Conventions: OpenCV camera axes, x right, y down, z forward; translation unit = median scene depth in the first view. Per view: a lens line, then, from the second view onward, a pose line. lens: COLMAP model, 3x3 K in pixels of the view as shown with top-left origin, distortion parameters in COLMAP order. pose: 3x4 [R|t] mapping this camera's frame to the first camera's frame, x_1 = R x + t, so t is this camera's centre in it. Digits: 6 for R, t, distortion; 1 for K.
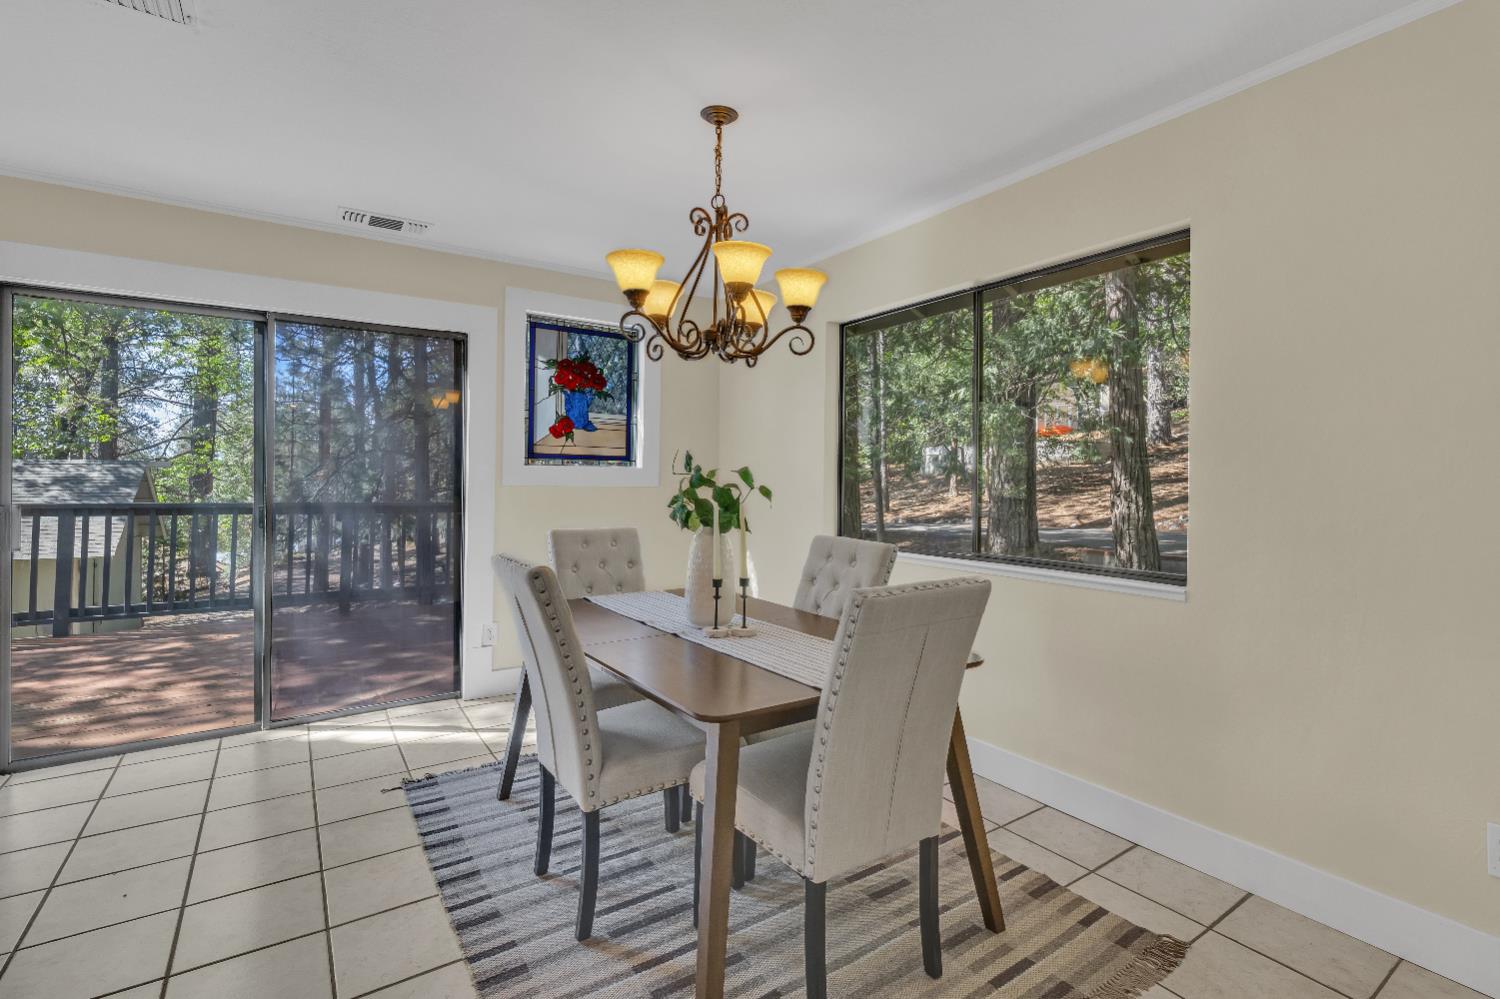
lens RADIAL K [[704.7, 0, 754.2], [0, 704.7, 476.9], [0, 0, 1]] dist [-0.000947, 0.000171]
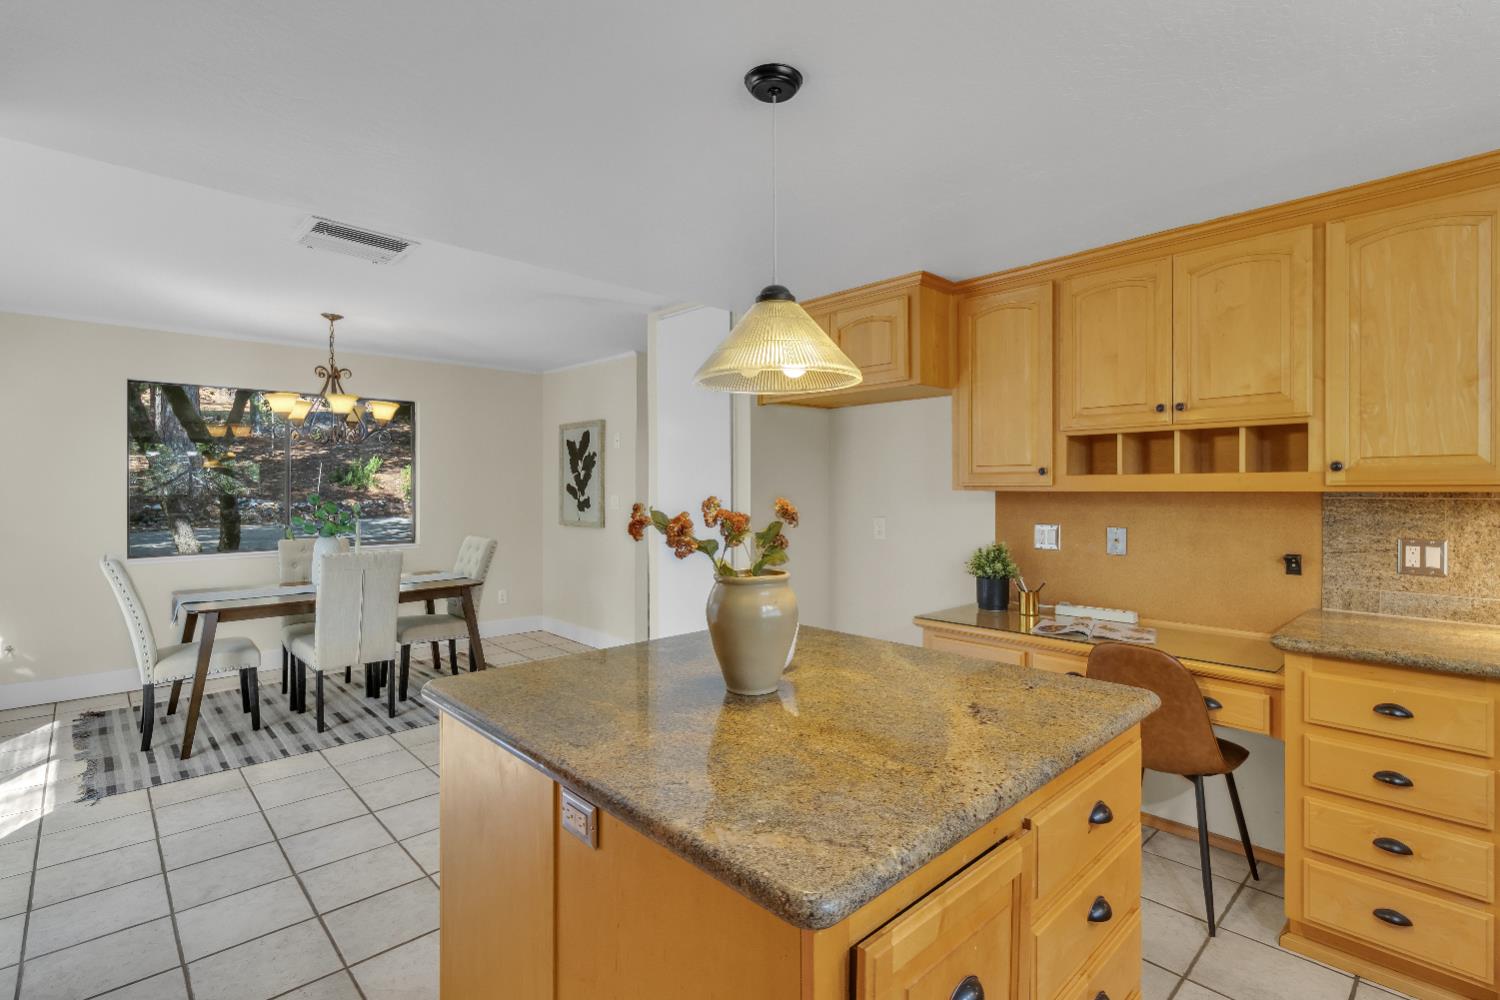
lens RADIAL K [[704.7, 0, 754.2], [0, 704.7, 477.4], [0, 0, 1]] dist [-0.000947, 0.000171]
pose [[-0.167757, 0.003294, 0.985823, -1.287770], [-0.010623, 0.999930, -0.005148, -0.051079], [-0.985771, -0.011336, -0.167711, 0.127598]]
